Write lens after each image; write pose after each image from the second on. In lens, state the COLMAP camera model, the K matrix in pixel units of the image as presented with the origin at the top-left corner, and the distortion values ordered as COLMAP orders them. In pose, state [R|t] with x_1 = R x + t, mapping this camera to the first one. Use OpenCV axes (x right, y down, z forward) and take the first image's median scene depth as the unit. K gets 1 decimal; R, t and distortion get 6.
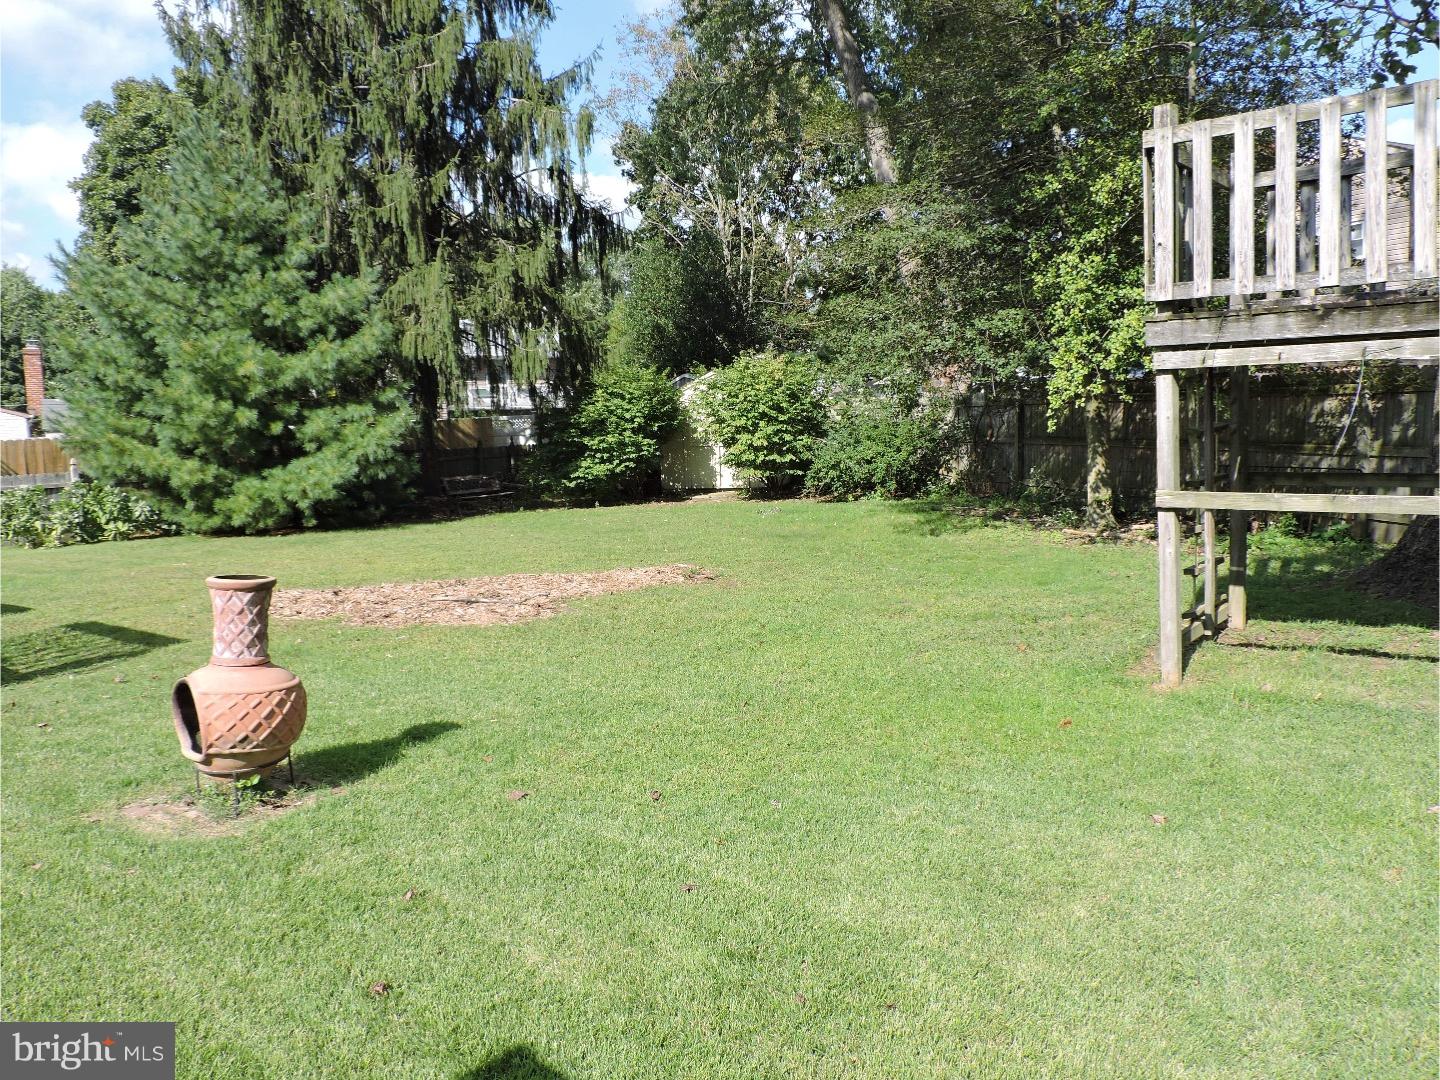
lens RADIAL K [[1152.8, 0, 720.0], [0, 1152.8, 540.0], [0, 0, 1]] dist [-0.010889, 0.004805]
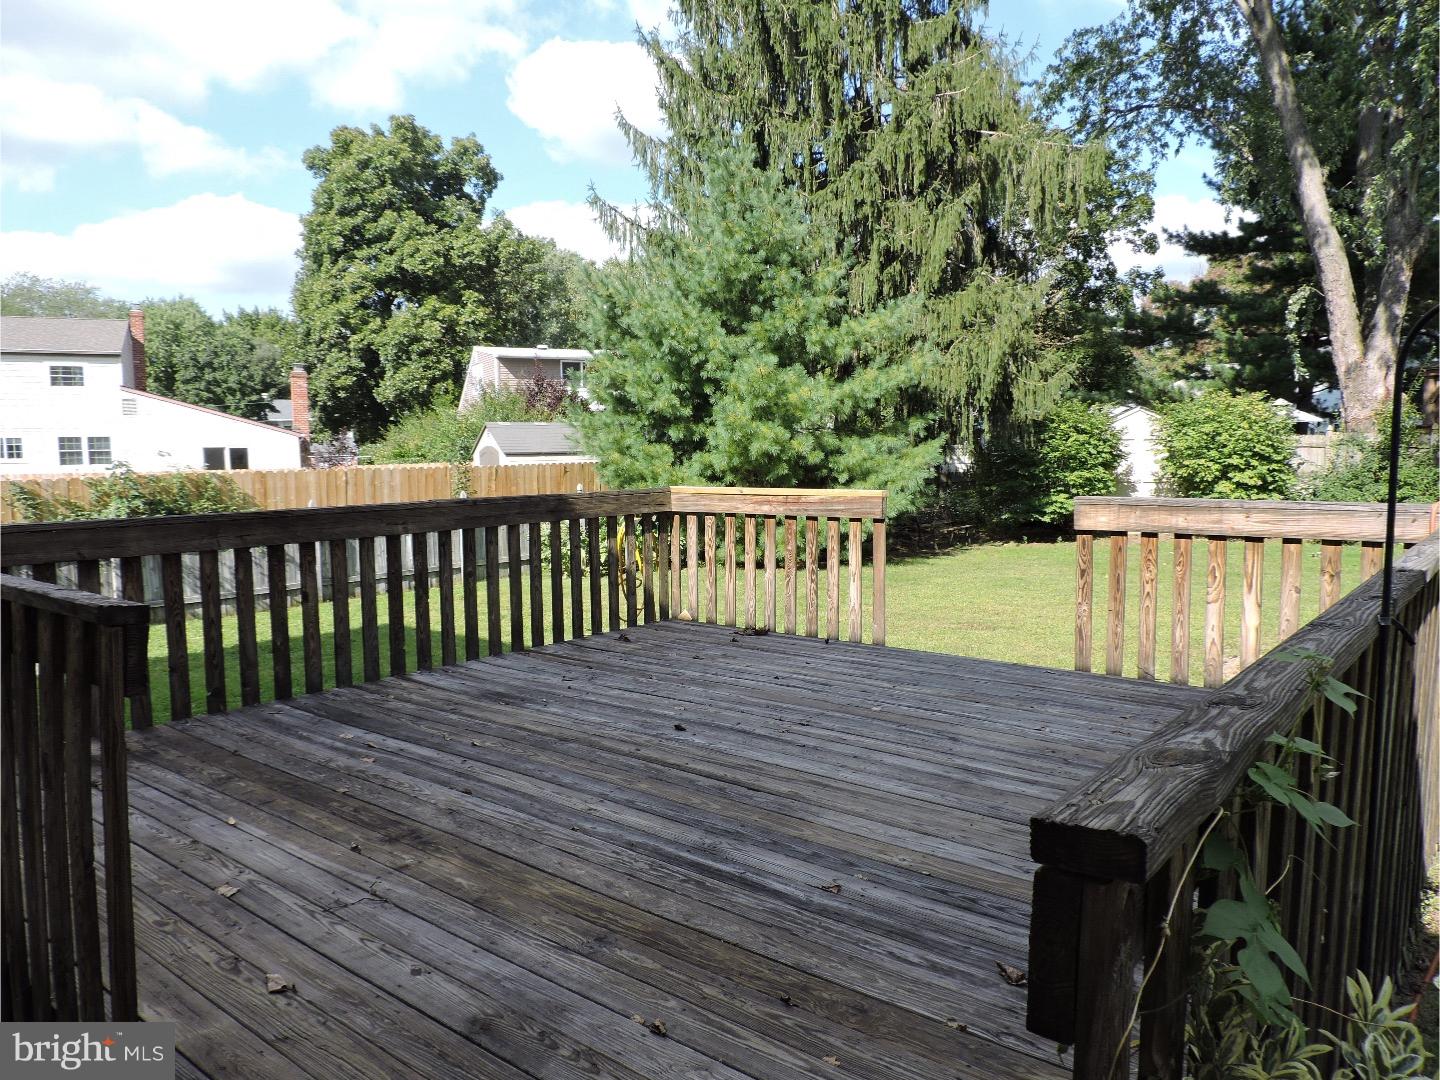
lens RADIAL K [[1020.5, 0, 720.0], [0, 1020.5, 540.0], [0, 0, 1]] dist [-0.021336, -0.003076]
pose [[0.999793, 0.019904, 0.004314, -0.409139], [-0.019845, 0.999714, -0.013323, -0.012865], [-0.004578, 0.013235, 0.999902, 0.123936]]
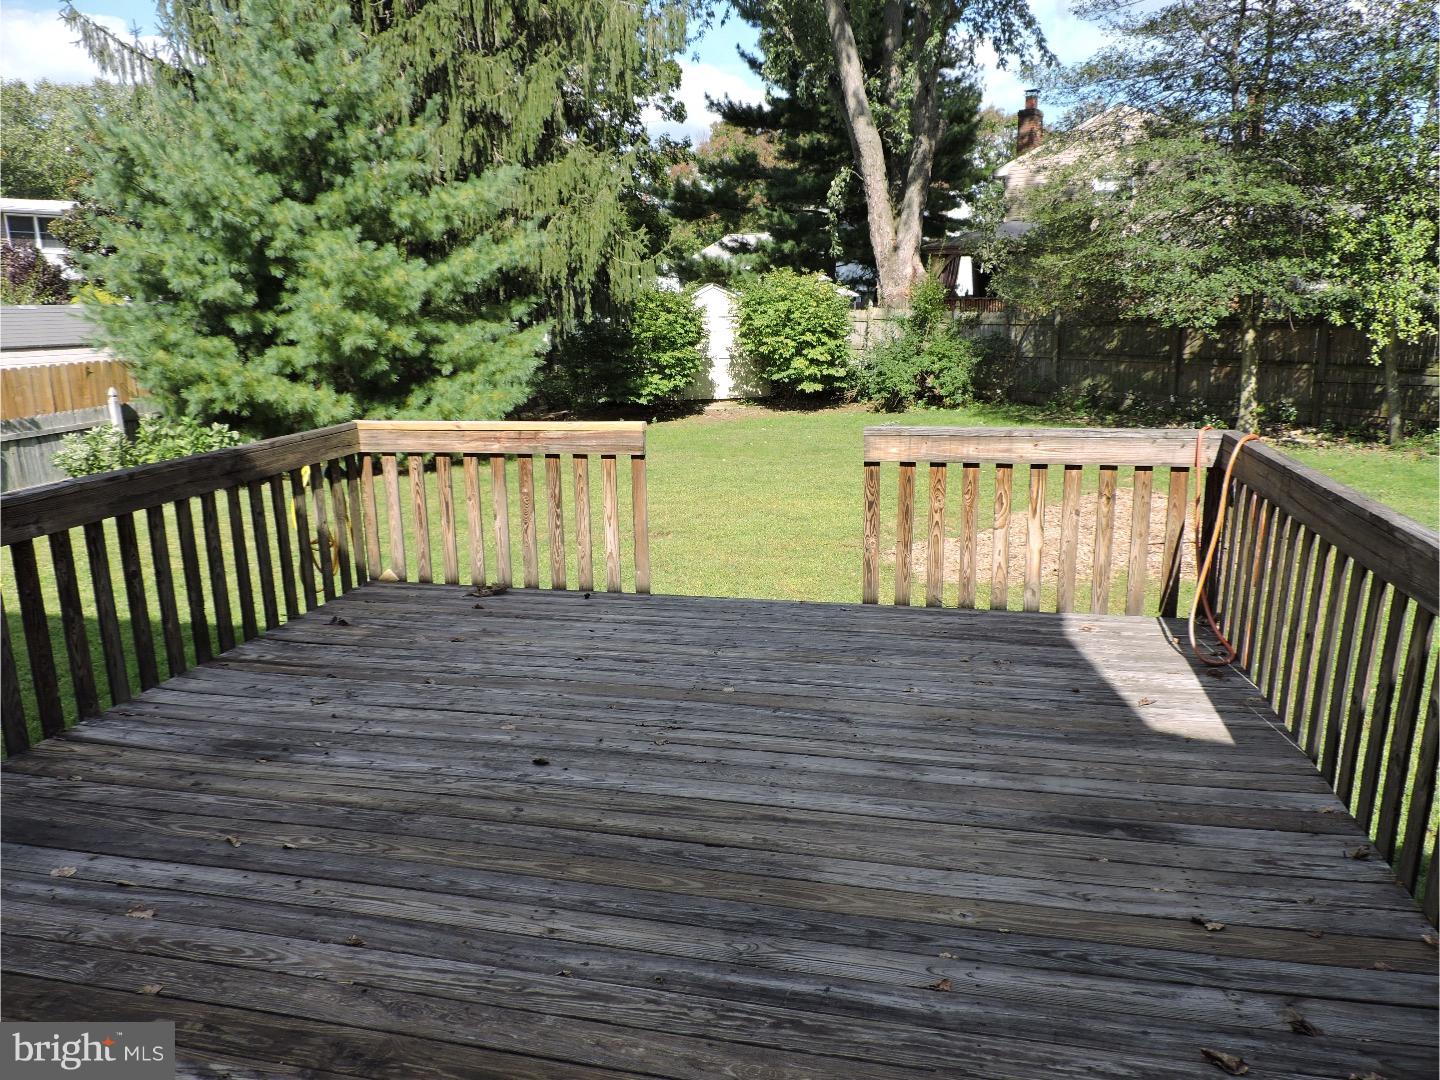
lens RADIAL K [[1021.9, 0, 720.0], [0, 1021.9, 540.0], [0, 0, 1]] dist [-0.014925, 0.000121]
pose [[0.894993, -0.088647, 0.437183, -0.461596], [0.038715, 0.991794, 0.121846, -0.033951], [-0.444397, -0.092126, 0.891081, 0.173089]]
